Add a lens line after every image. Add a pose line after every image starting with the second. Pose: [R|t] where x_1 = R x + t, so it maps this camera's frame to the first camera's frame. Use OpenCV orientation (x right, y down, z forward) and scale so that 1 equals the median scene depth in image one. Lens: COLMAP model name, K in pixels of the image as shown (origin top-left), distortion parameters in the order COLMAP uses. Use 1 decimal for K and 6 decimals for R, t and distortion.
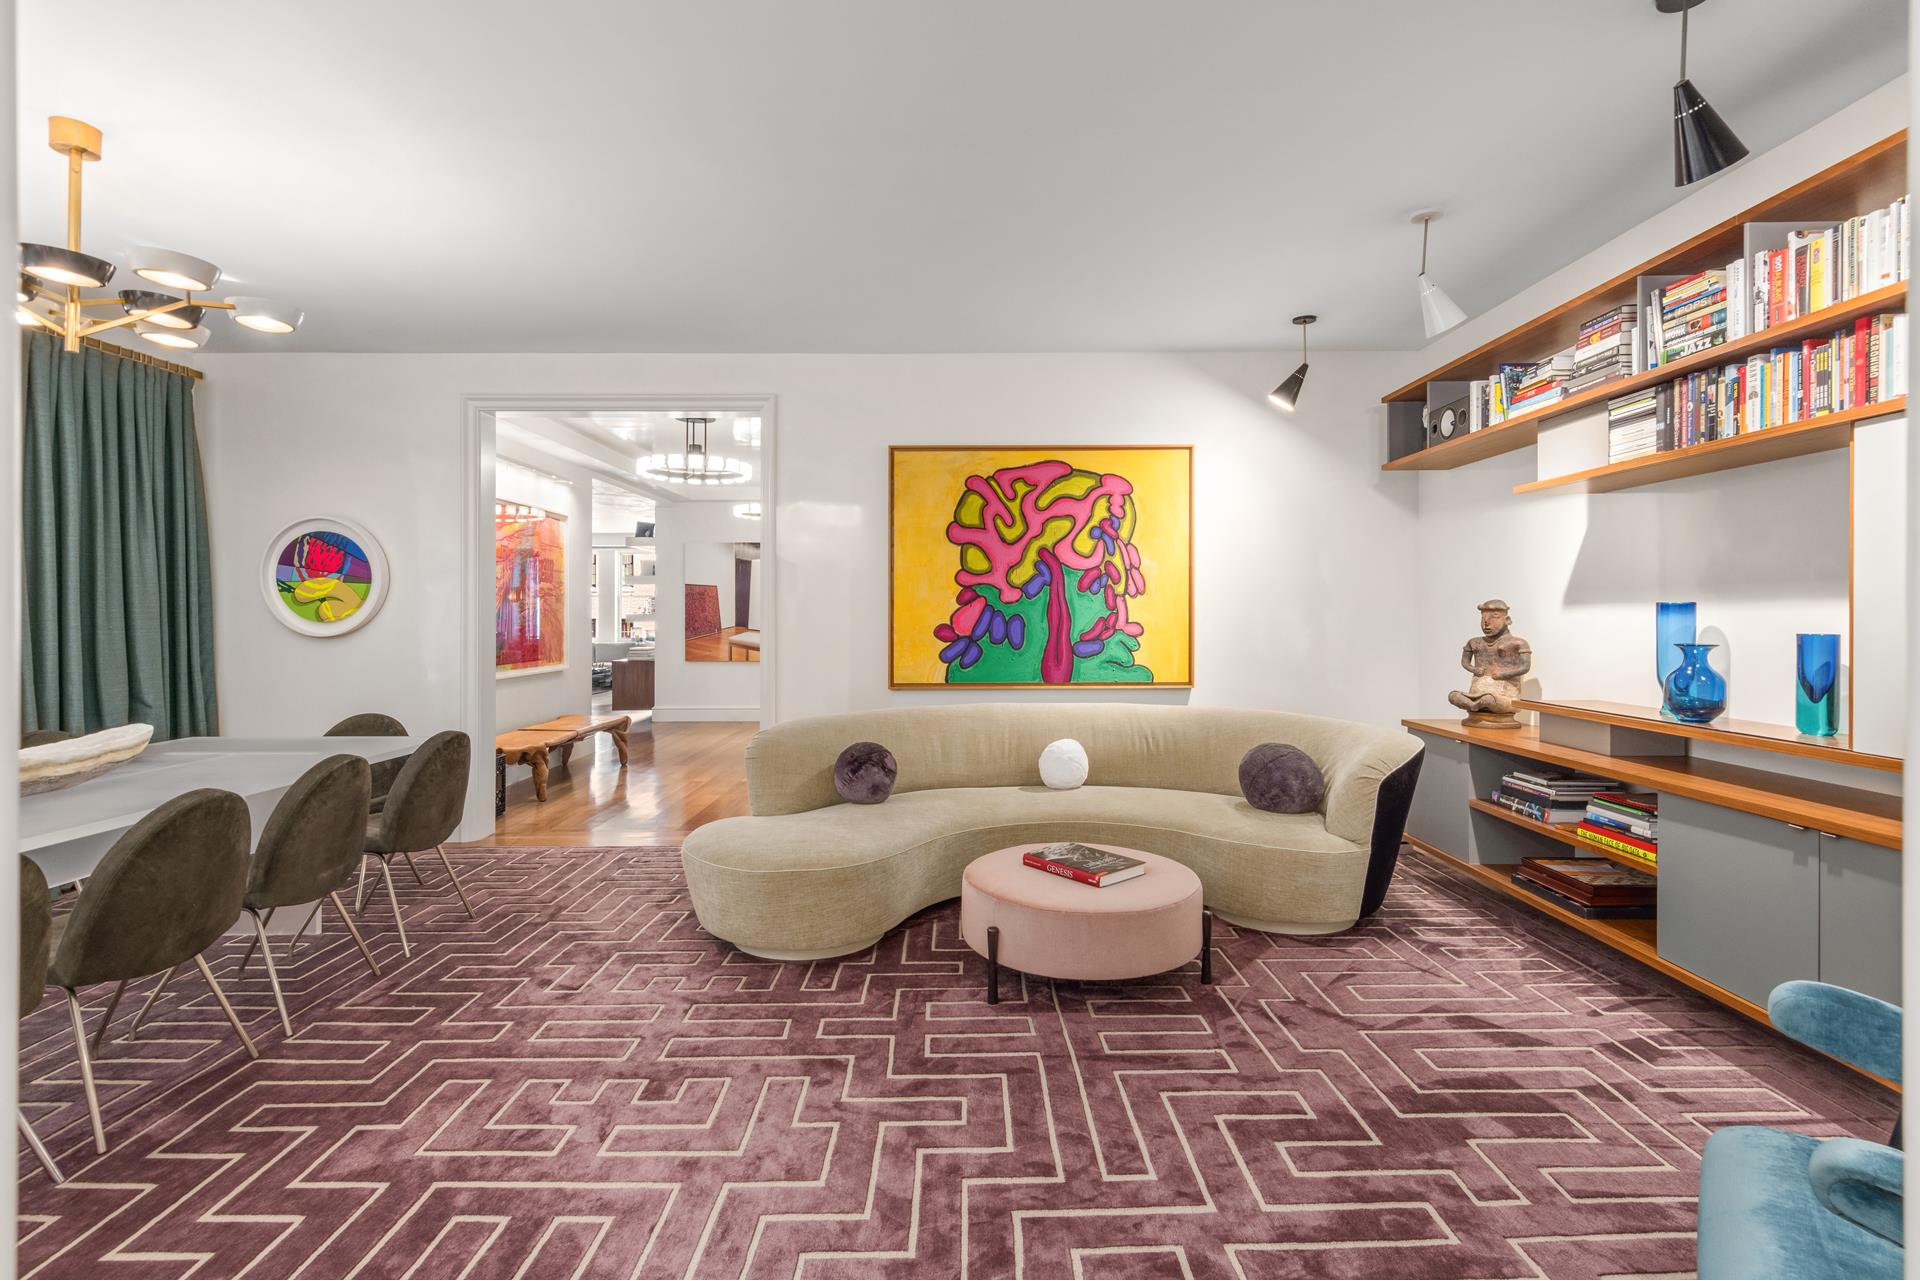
lens RADIAL K [[919.9, 0, 962.9], [0, 919.9, 630.3], [0, 0, 1]] dist [-0.003625, 0.000183]
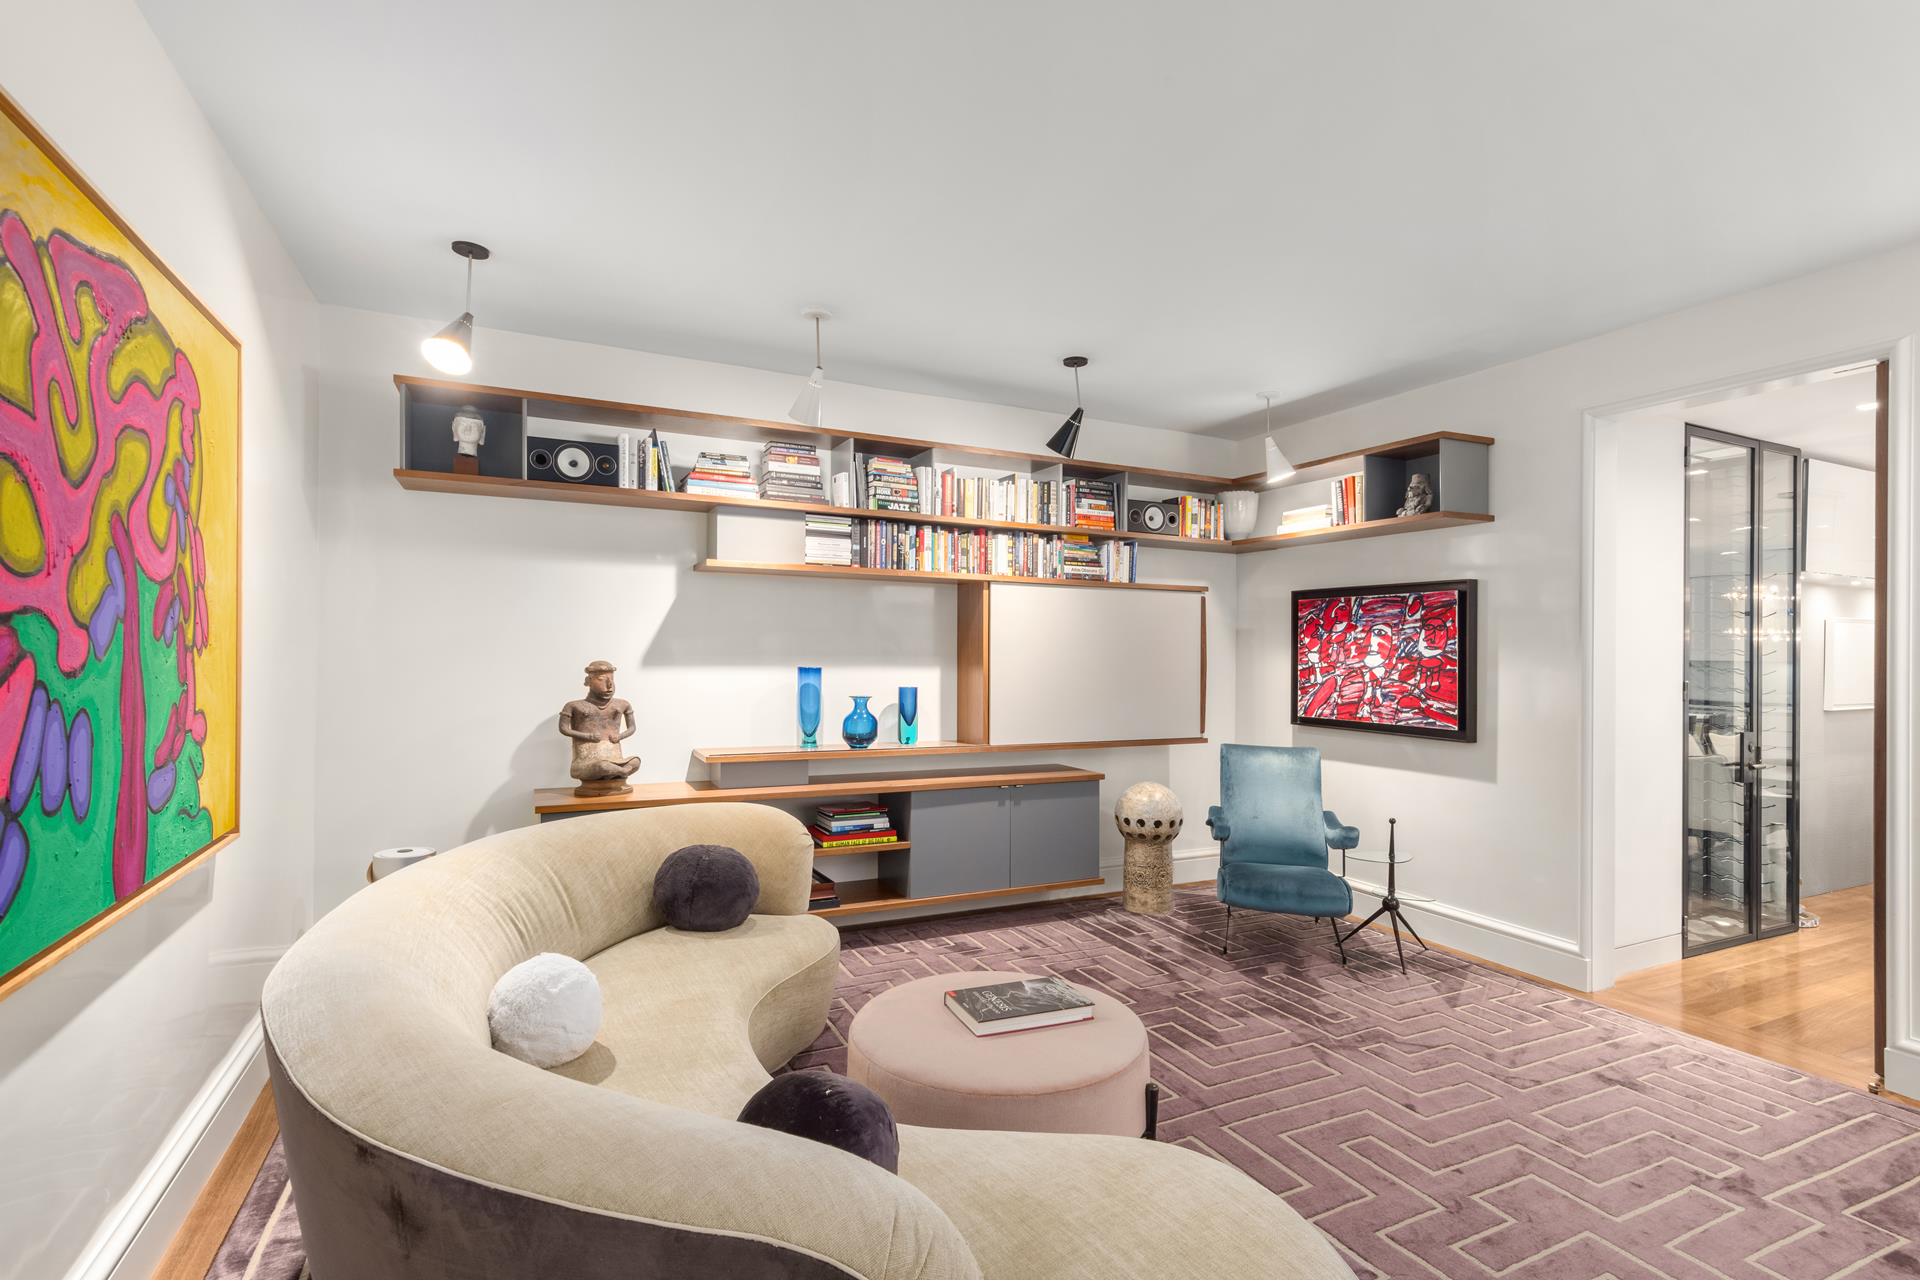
lens RADIAL K [[919.9, 0, 960.3], [0, 919.9, 654.1], [0, 0, 1]] dist [-0.003625, 0.000183]
pose [[-0.425932, -0.010190, 0.904698, -0.643178], [-0.002465, 0.999946, 0.010102, -0.070175], [-0.904752, 0.002072, -0.425934, 1.507854]]
